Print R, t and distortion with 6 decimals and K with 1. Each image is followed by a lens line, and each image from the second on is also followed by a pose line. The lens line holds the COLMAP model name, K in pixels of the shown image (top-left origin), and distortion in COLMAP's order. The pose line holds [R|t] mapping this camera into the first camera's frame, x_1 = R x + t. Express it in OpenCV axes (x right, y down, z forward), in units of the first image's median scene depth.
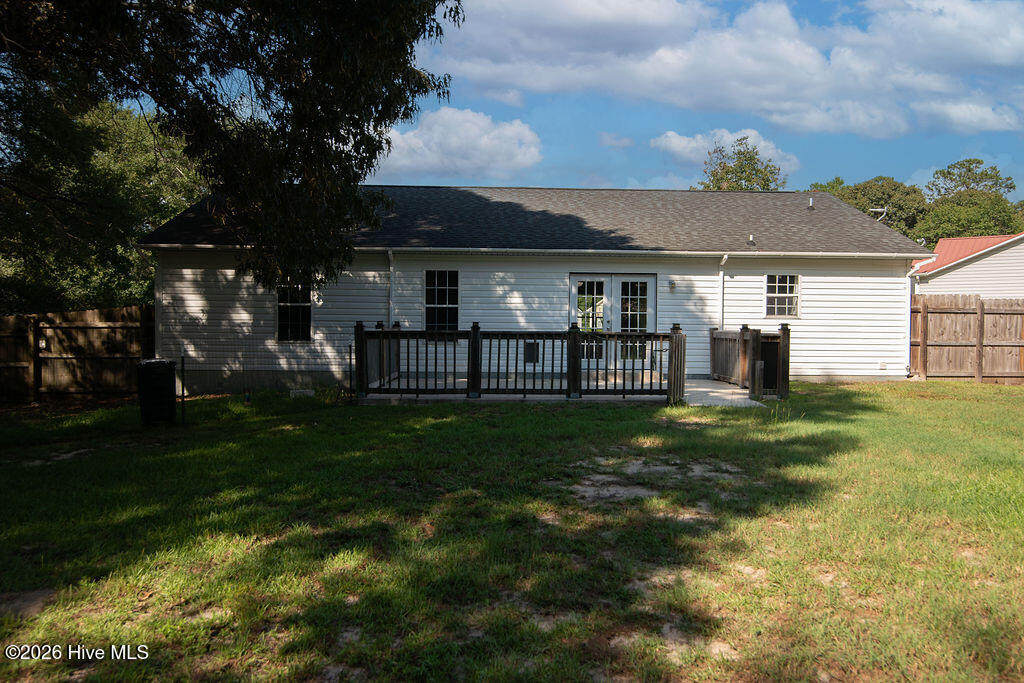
lens RADIAL K [[809.1, 0, 513.5], [0, 809.1, 345.7], [0, 0, 1]] dist [0.076341, -0.000998]
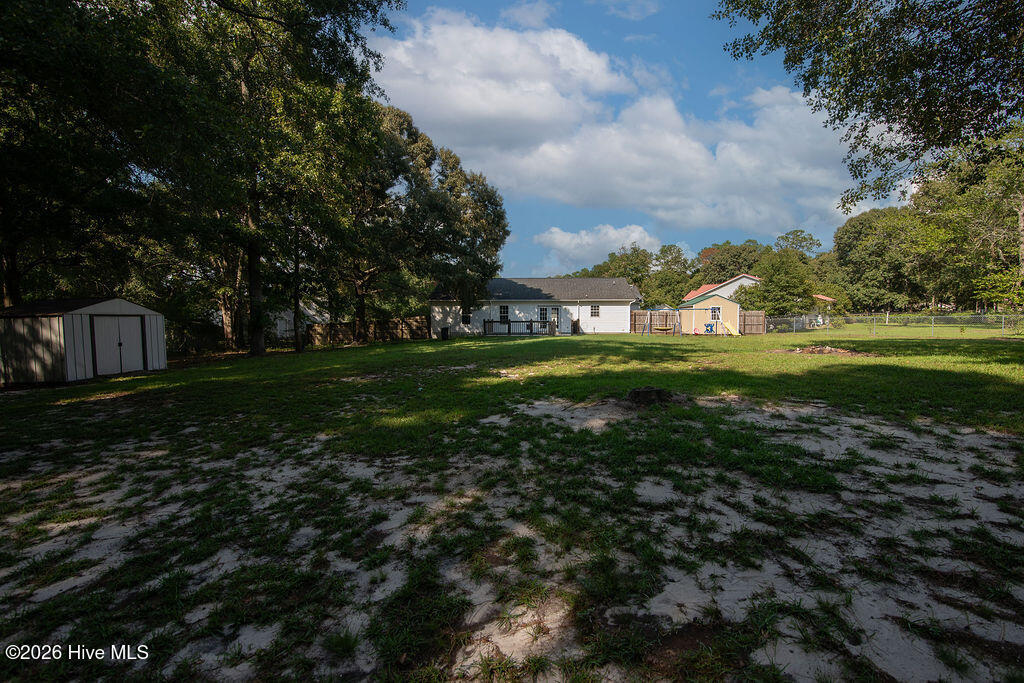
lens RADIAL K [[468.3, 0, 512.2], [0, 468.3, 342.9], [0, 0, 1]] dist [-0.002855, -0.000069]
pose [[0.993510, -0.005591, -0.113609, 0.196185], [0.007973, 0.999757, 0.020527, 0.036805], [0.113466, -0.021300, 0.993313, -1.166076]]
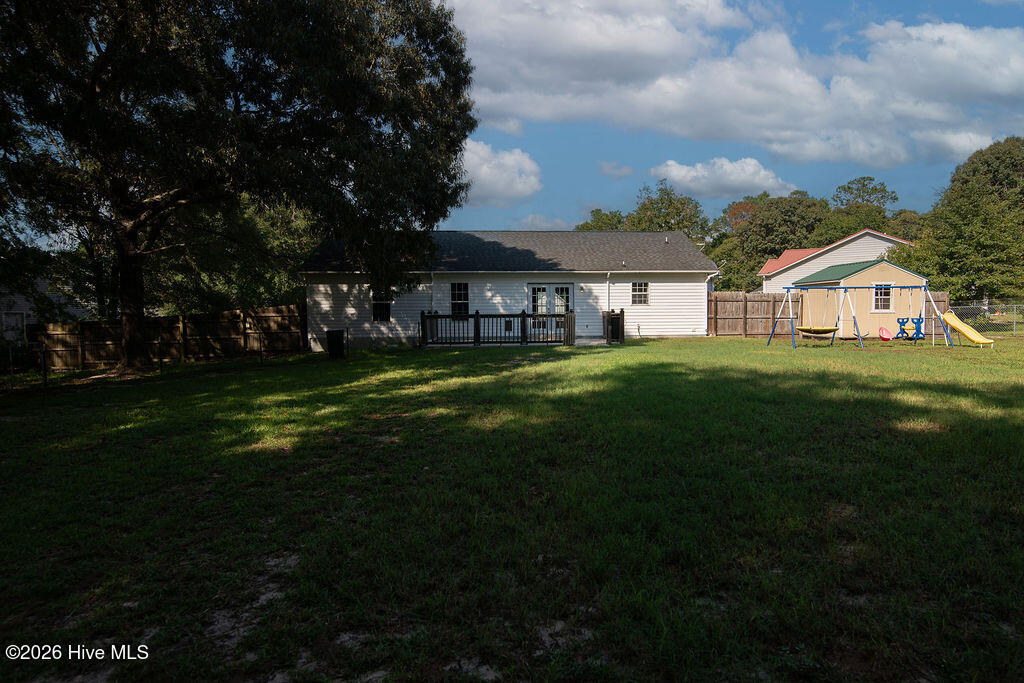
lens RADIAL K [[666.5, 0, 513.4], [0, 666.5, 339.0], [0, 0, 1]] dist [0.009084, 0.002118]
pose [[0.999864, -0.016463, -0.000877, 0.035452], [0.016475, 0.999740, 0.015750, 0.015114], [0.000617, -0.015763, 0.999876, -0.545025]]
